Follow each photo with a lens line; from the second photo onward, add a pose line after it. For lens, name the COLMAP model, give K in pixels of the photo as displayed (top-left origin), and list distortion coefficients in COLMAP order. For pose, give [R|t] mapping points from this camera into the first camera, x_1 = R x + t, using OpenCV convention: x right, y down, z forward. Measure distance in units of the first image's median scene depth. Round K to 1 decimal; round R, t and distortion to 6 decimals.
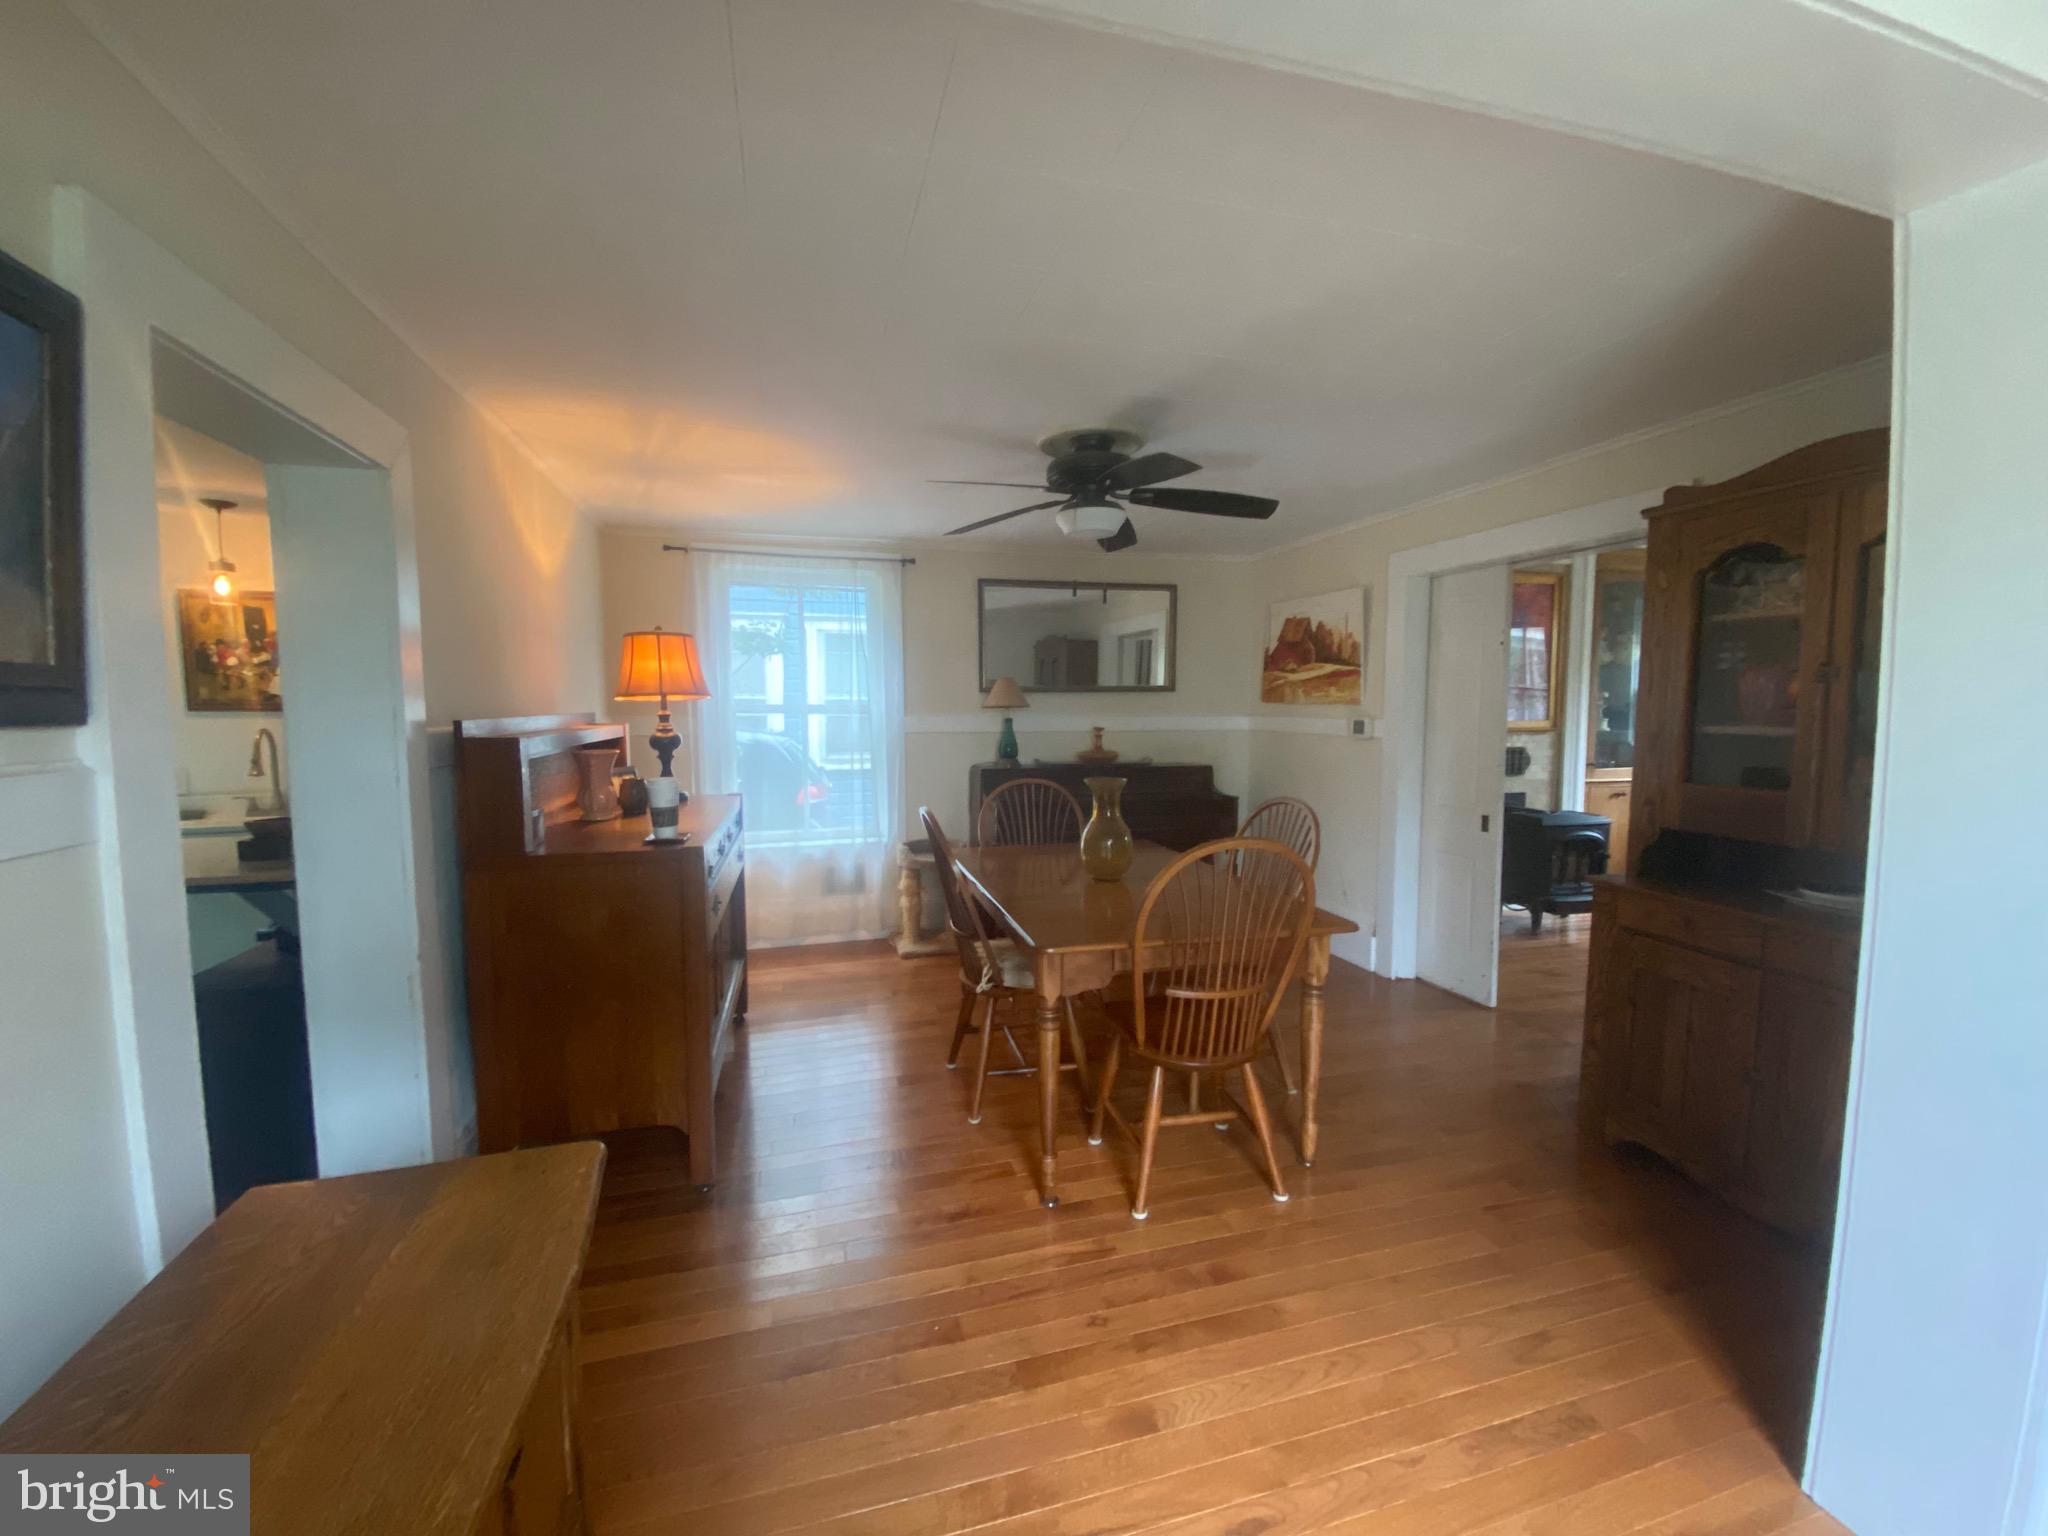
lens RADIAL K [[818.5, 0, 1024.0], [0, 818.5, 768.0], [0, 0, 1]] dist [0.028461, -0.031321]
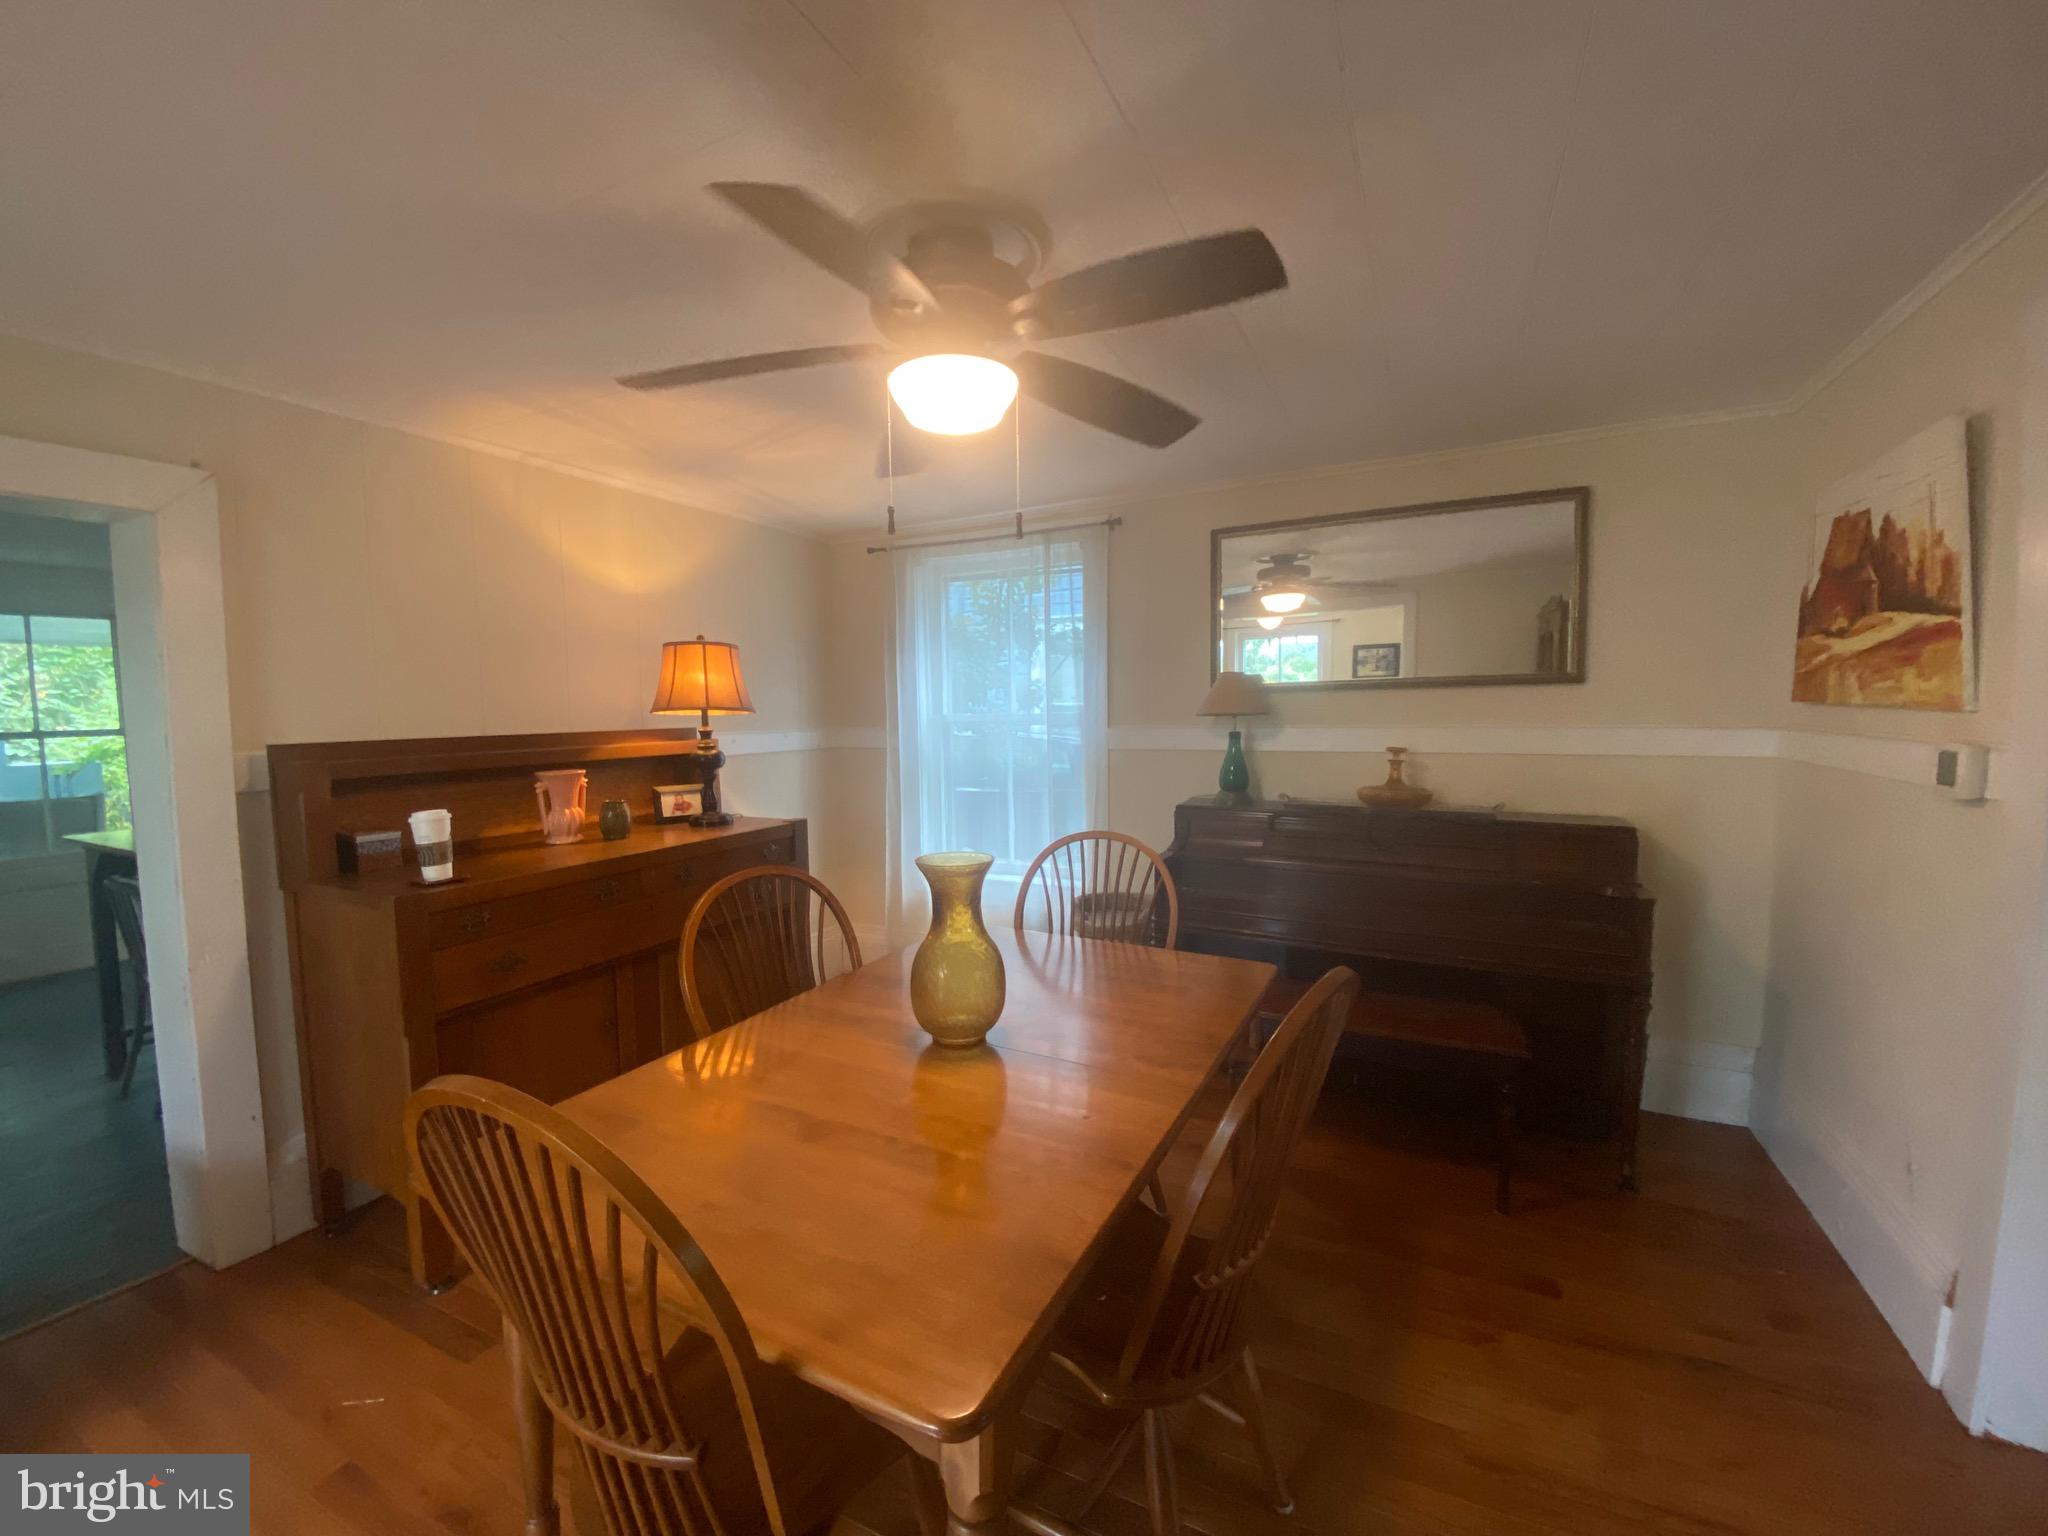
lens RADIAL K [[818.5, 0, 1024.0], [0, 818.5, 768.0], [0, 0, 1]] dist [0.028461, -0.031321]
pose [[0.740479, 0.039989, -0.670889, 0.312790], [-0.038414, 0.999115, 0.017155, -0.036752], [0.670981, 0.013069, 0.741360, 0.387535]]
